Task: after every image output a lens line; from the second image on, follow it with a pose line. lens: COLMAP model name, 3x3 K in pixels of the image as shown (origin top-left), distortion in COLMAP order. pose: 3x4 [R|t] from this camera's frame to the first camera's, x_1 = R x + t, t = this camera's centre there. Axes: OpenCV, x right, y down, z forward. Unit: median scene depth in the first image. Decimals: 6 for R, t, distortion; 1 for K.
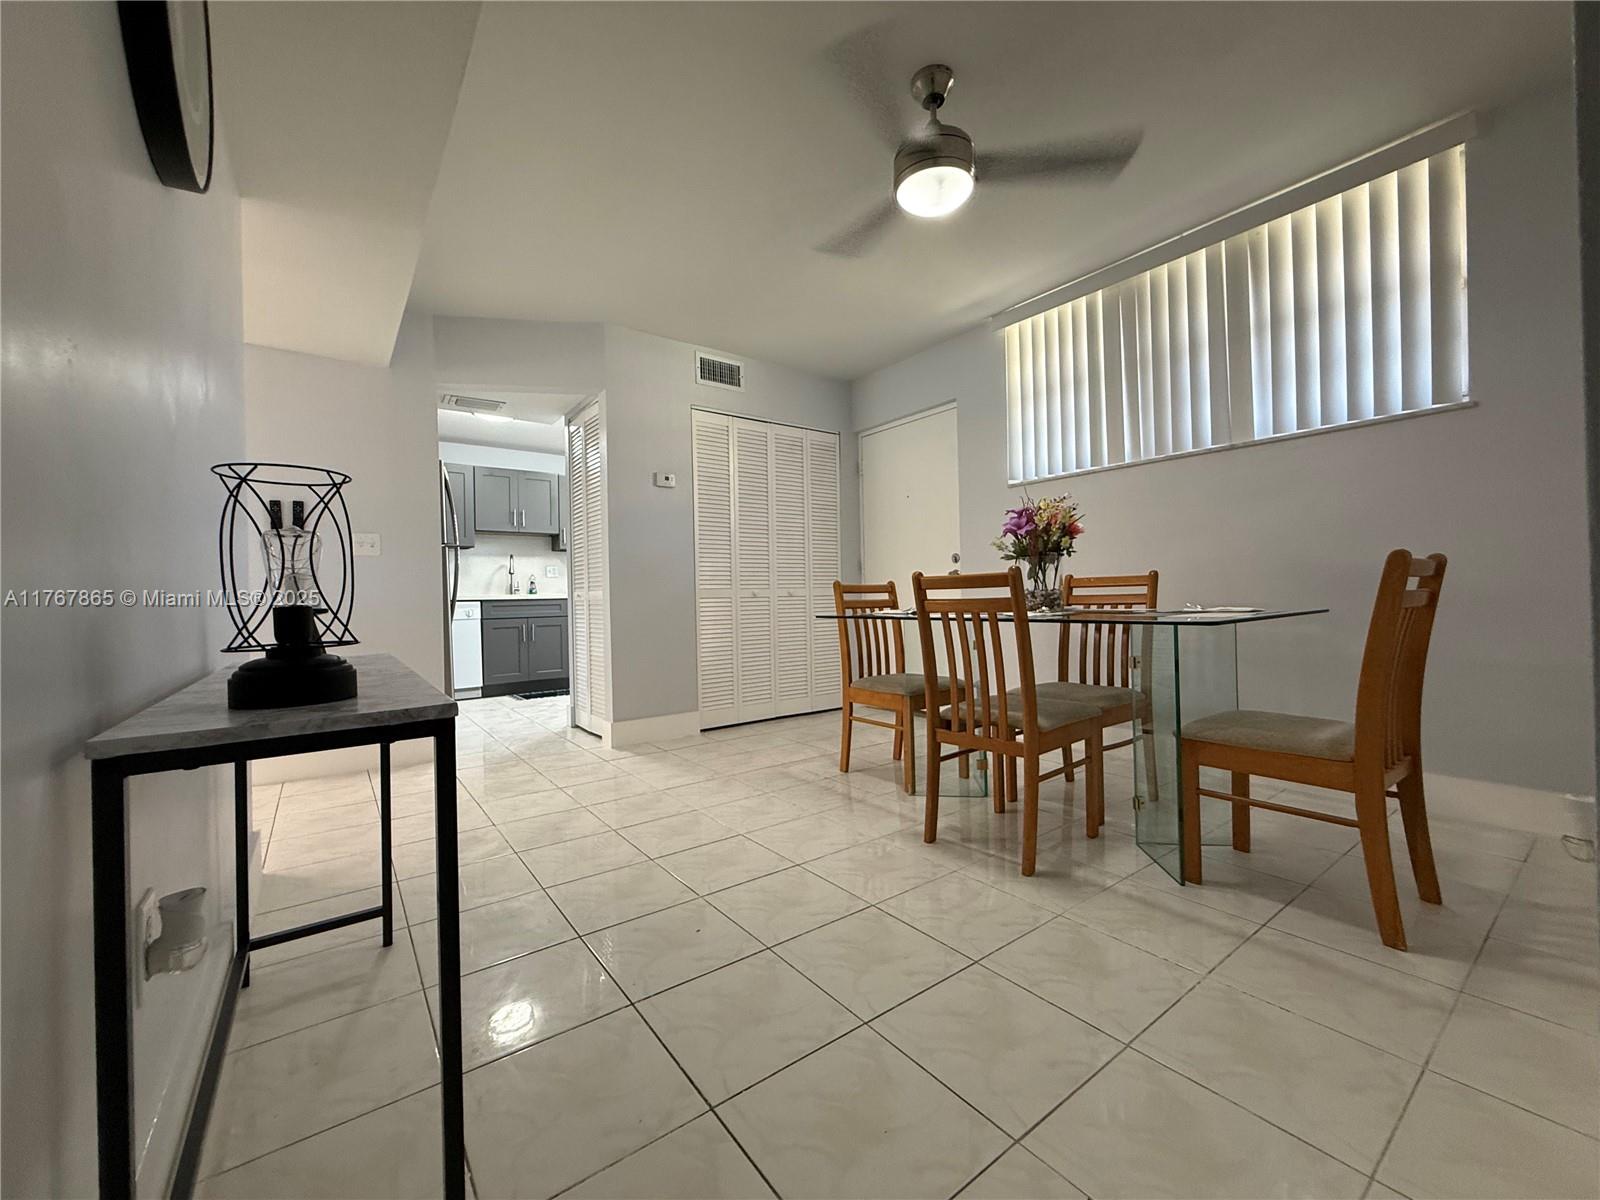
lens RADIAL K [[635.5, 0, 795.0], [0, 635.5, 597.1], [0, 0, 1]] dist [-0.001350, 0.000064]
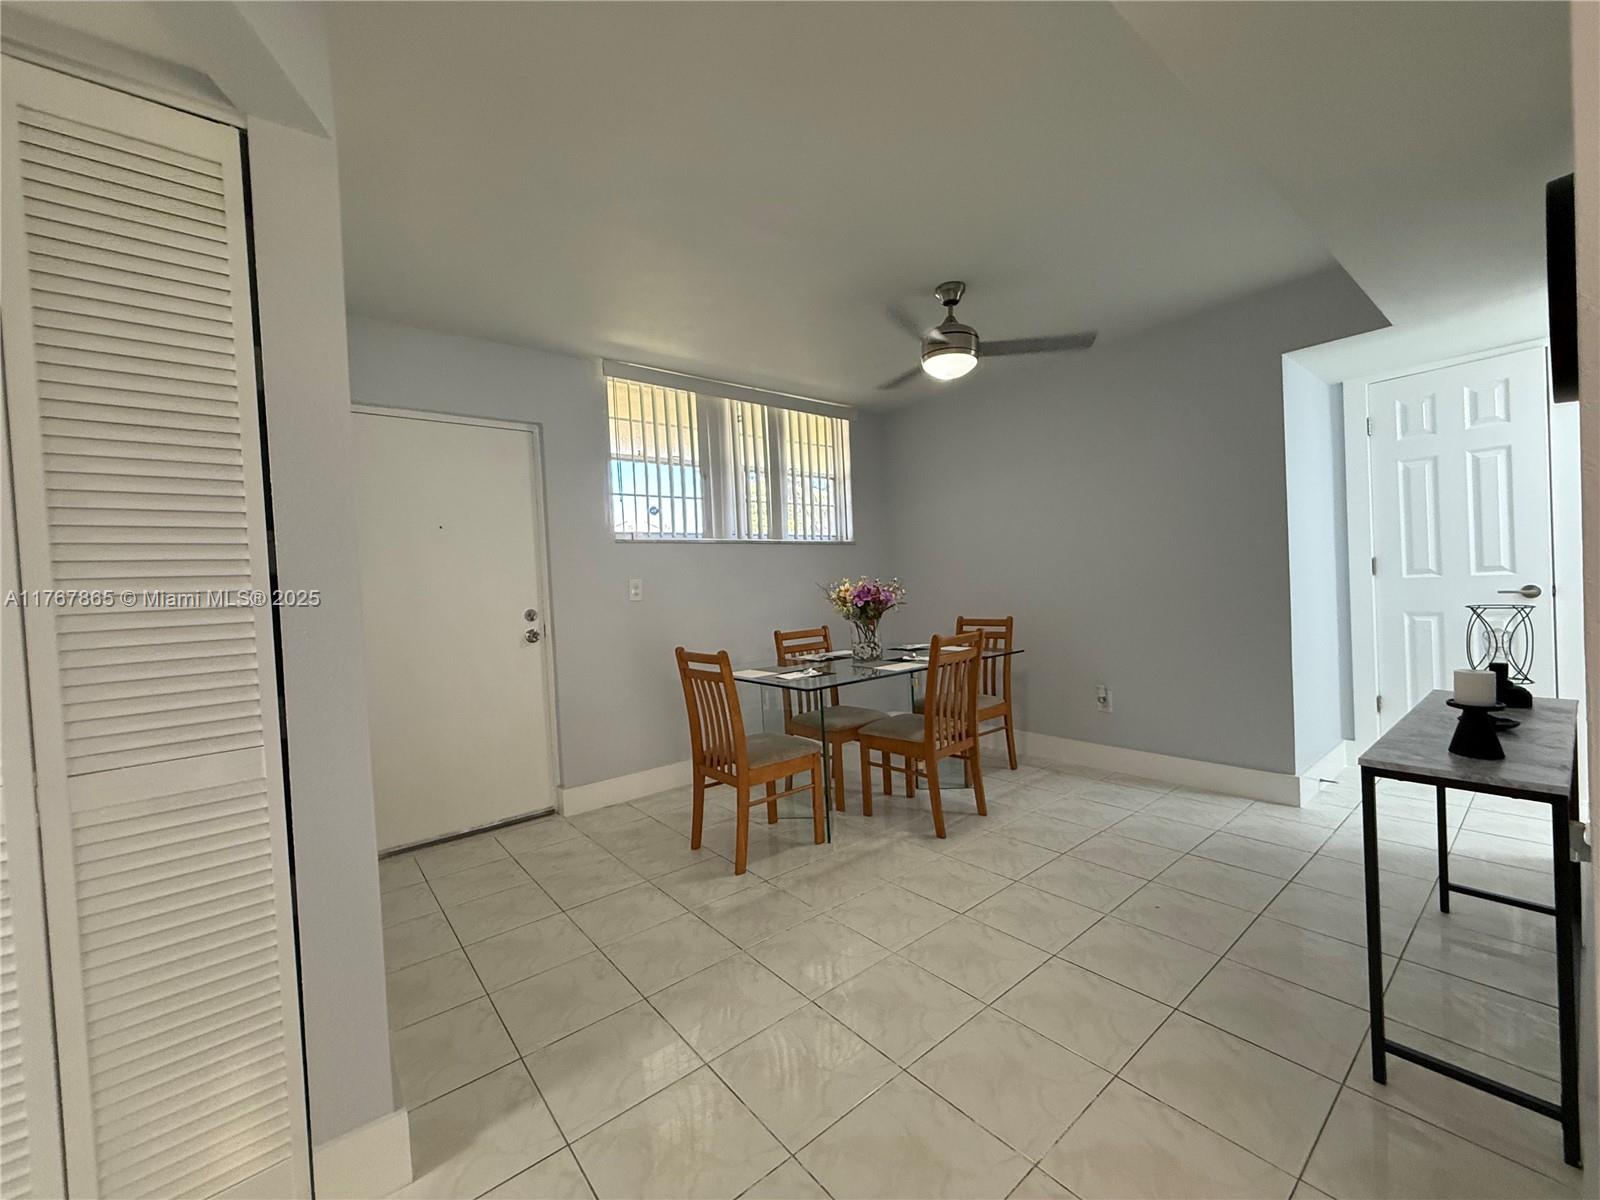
lens RADIAL K [[635.5, 0, 795.0], [0, 635.5, 597.1], [0, 0, 1]] dist [-0.001350, 0.000064]
pose [[-0.044250, 0.011505, 0.998954, -1.193114], [0.047799, 0.998813, -0.009386, -0.126487], [-0.997876, 0.047334, -0.044747, 1.455913]]
